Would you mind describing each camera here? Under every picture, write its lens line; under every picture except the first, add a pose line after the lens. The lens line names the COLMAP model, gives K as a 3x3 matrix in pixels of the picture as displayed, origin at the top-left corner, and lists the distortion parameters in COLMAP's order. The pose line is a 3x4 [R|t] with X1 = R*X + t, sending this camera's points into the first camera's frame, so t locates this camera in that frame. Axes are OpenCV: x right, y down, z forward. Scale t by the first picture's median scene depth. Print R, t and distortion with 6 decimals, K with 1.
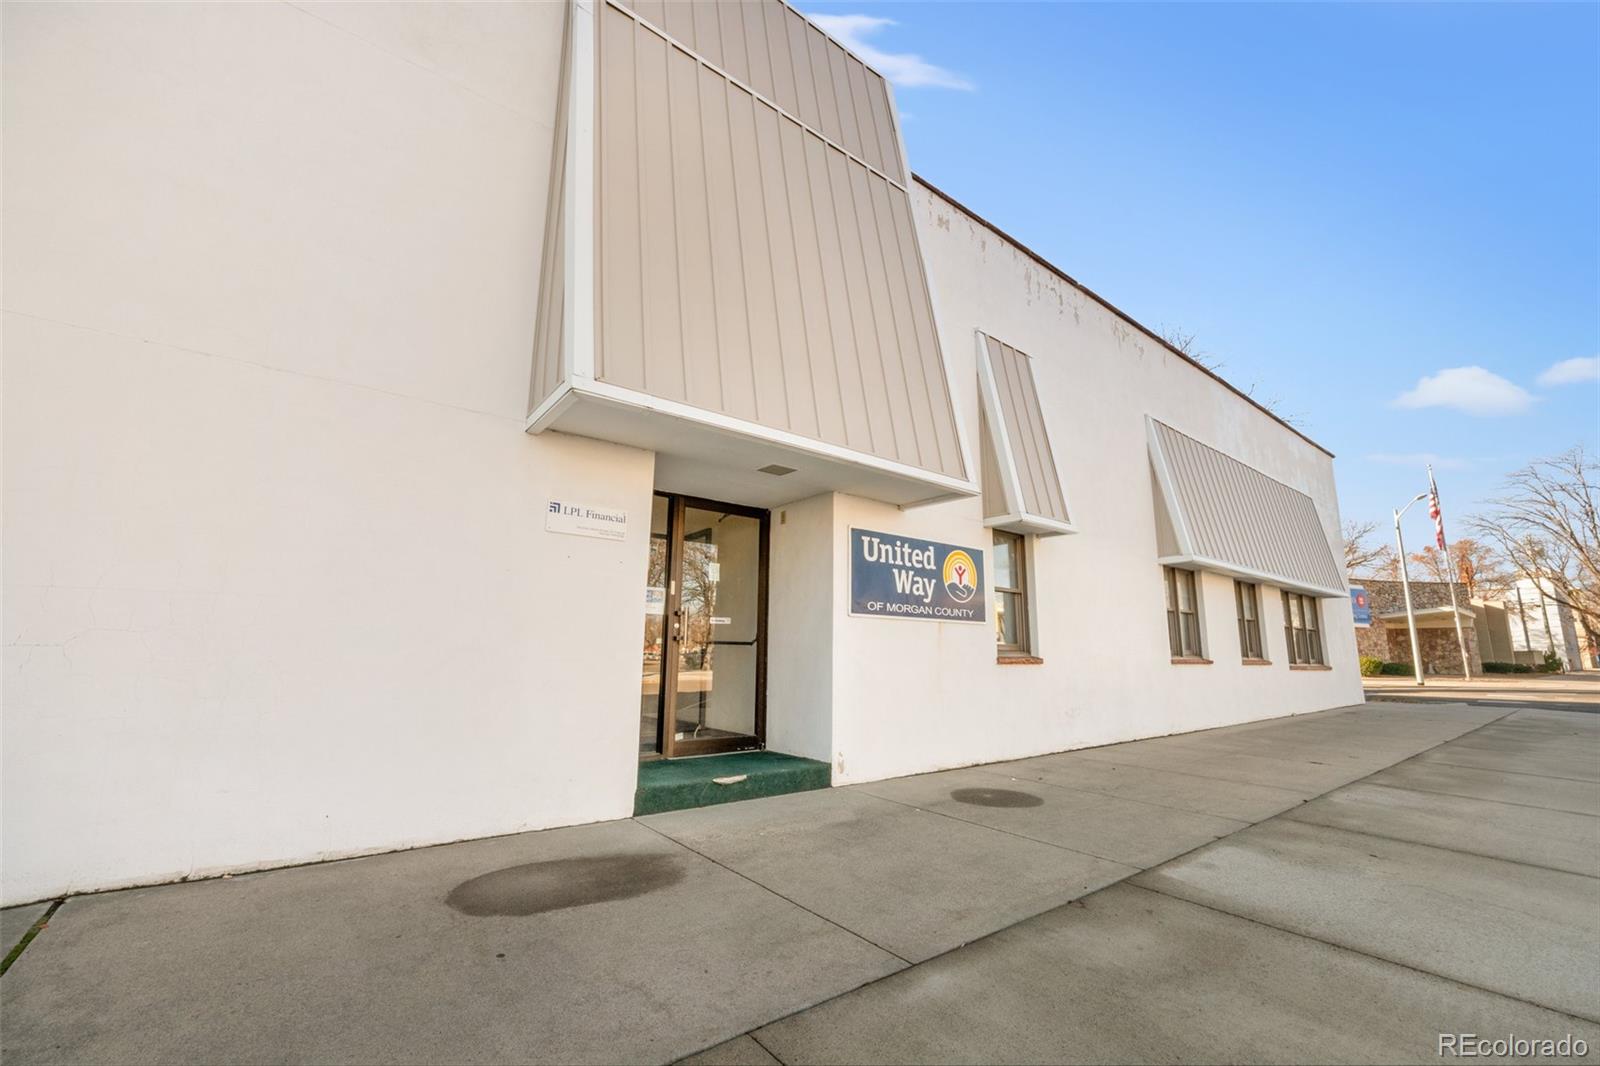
lens RADIAL K [[646.6, 0, 797.6], [0, 646.6, 534.7], [0, 0, 1]] dist [-0.012485, -0.000057]
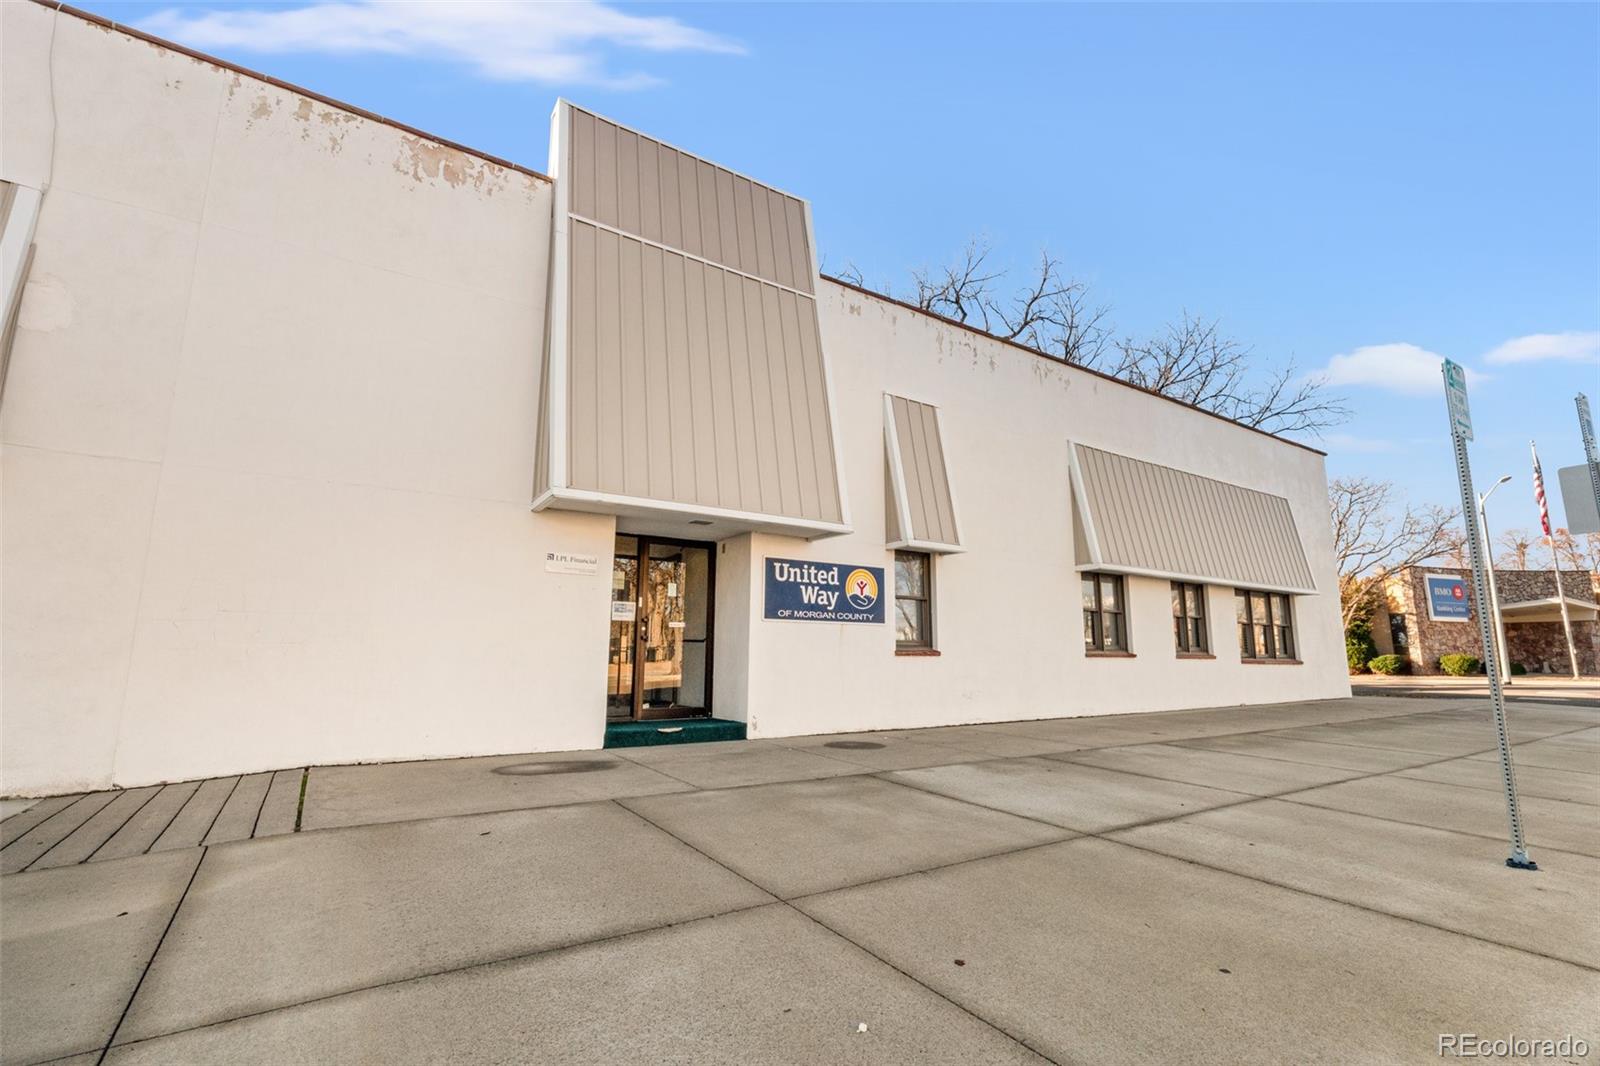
lens RADIAL K [[712.6, 0, 800.0], [0, 712.6, 533.0], [0, 0, 1]] dist [-0.004168, -0.000544]
pose [[0.996419, -0.021277, -0.081830, 0.260411], [0.022132, 0.999709, 0.009558, -0.069726], [0.081603, -0.011335, 0.996600, -0.479677]]
